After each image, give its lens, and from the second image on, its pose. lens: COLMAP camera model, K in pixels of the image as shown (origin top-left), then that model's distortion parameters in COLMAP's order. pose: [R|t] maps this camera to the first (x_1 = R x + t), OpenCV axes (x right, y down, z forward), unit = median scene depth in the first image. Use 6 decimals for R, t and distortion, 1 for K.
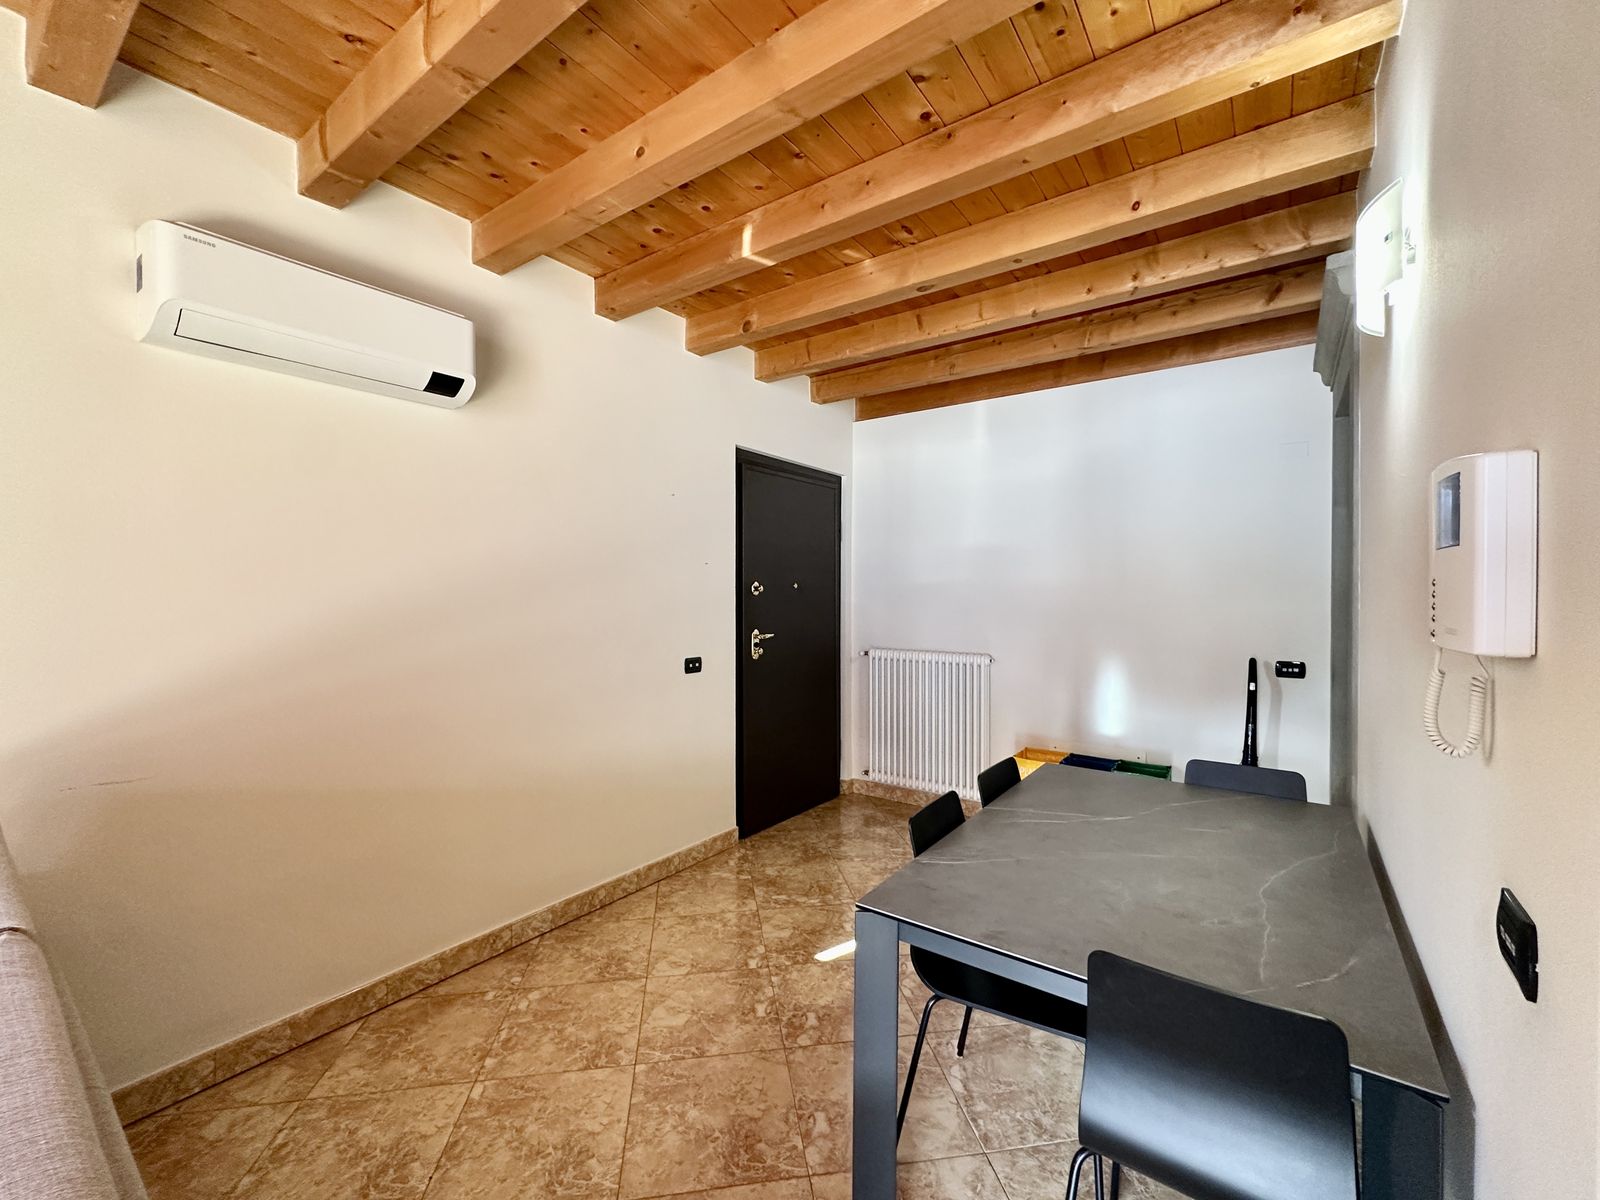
lens RADIAL K [[642.7, 0, 800.0], [0, 642.7, 600.0], [0, 0, 1]] dist [0.001010, 0.000324]
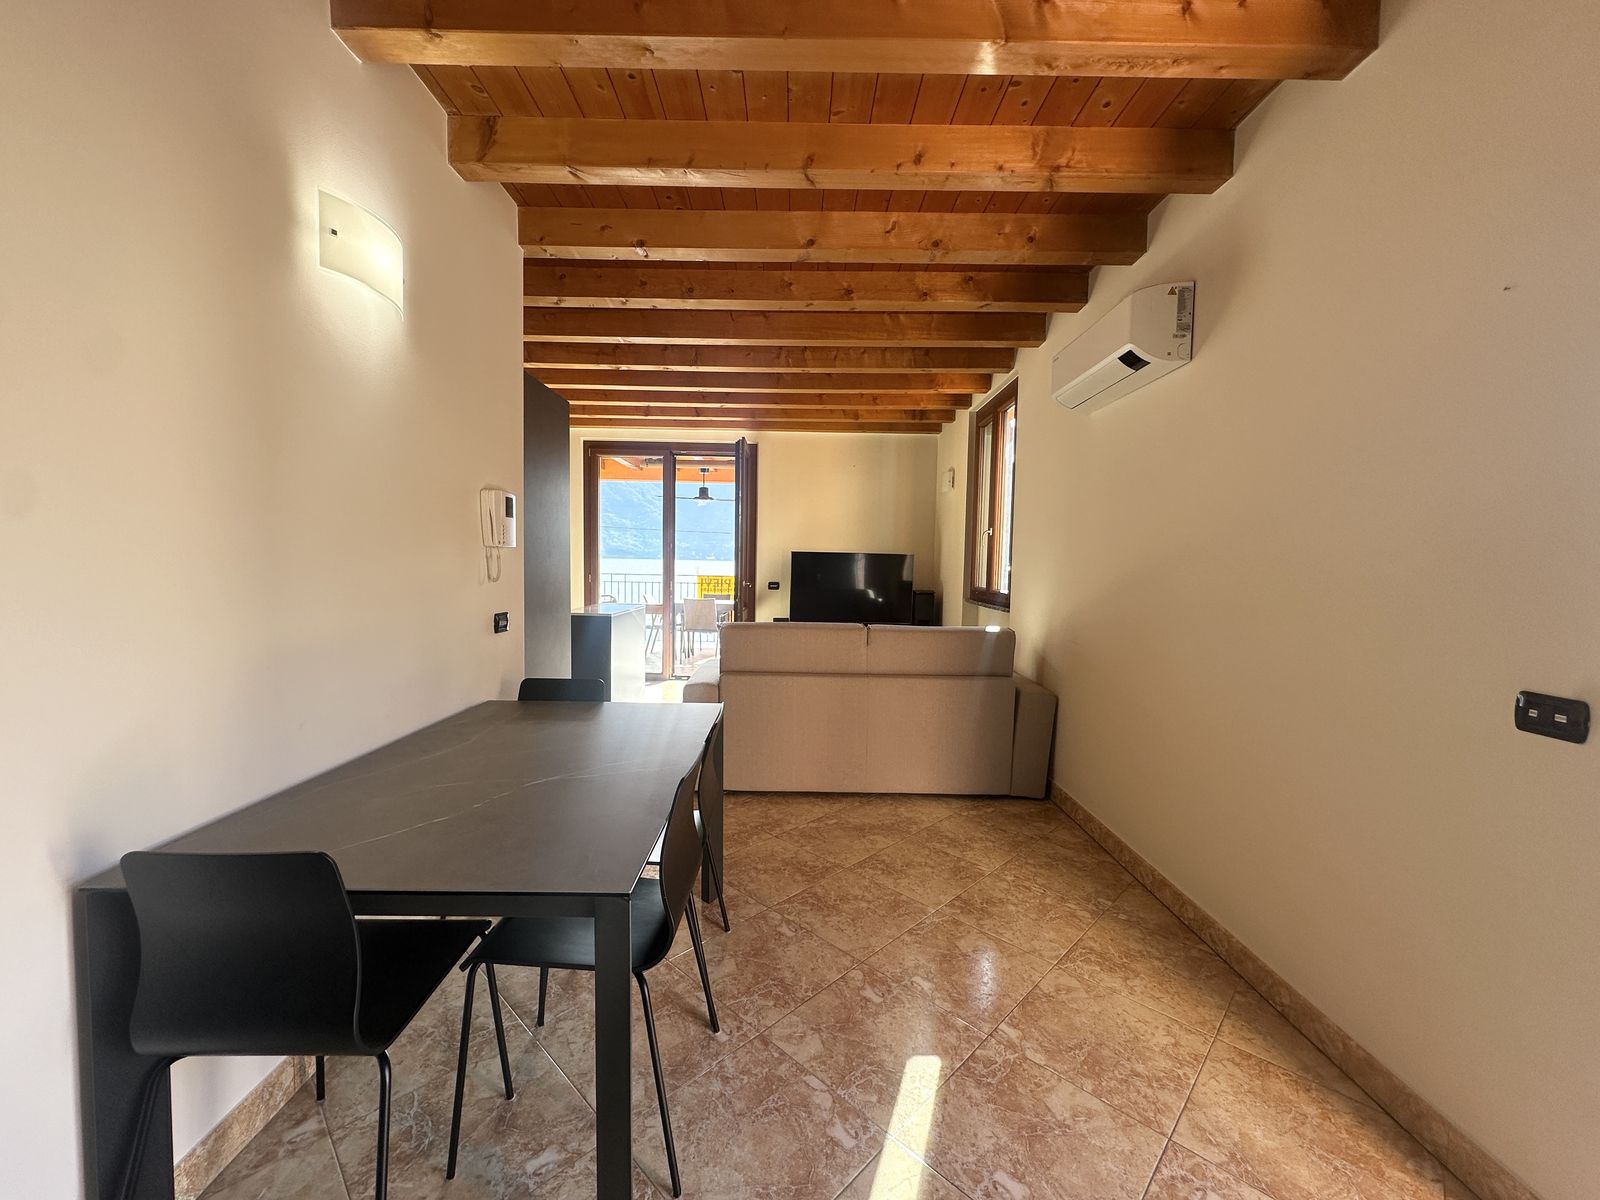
lens RADIAL K [[639.9, 0, 800.0], [0, 639.9, 600.0], [0, 0, 1]] dist [-0.002412, 0.000497]
pose [[-0.798261, 0.022081, -0.601907, 0.692508], [-0.023153, 0.997464, 0.067299, 0.034561], [0.601867, 0.067658, -0.795725, 1.771123]]
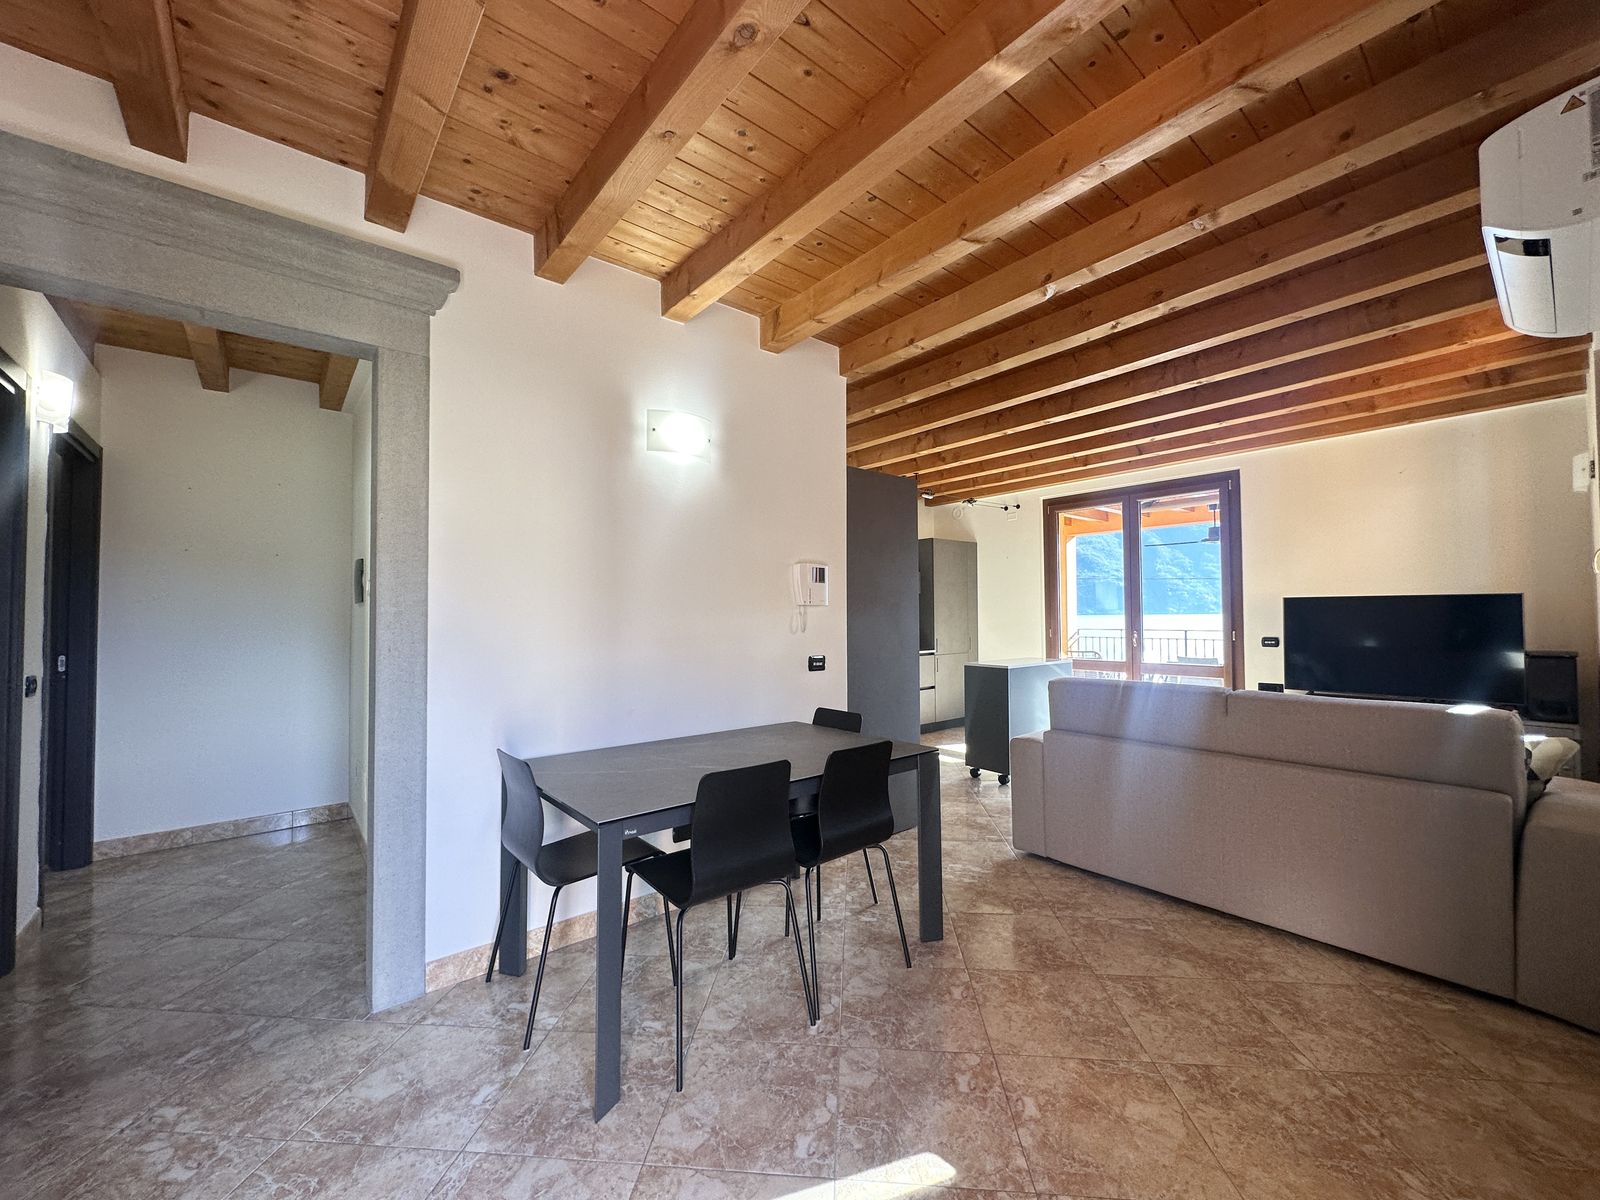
lens RADIAL K [[639.9, 0, 800.0], [0, 639.9, 600.0], [0, 0, 1]] dist [-0.002412, 0.000497]
pose [[-0.970553, 0.012697, 0.240552, 0.017374], [0.008948, 0.999821, -0.016669, 0.042220], [-0.240720, -0.014025, -0.970493, 2.032565]]
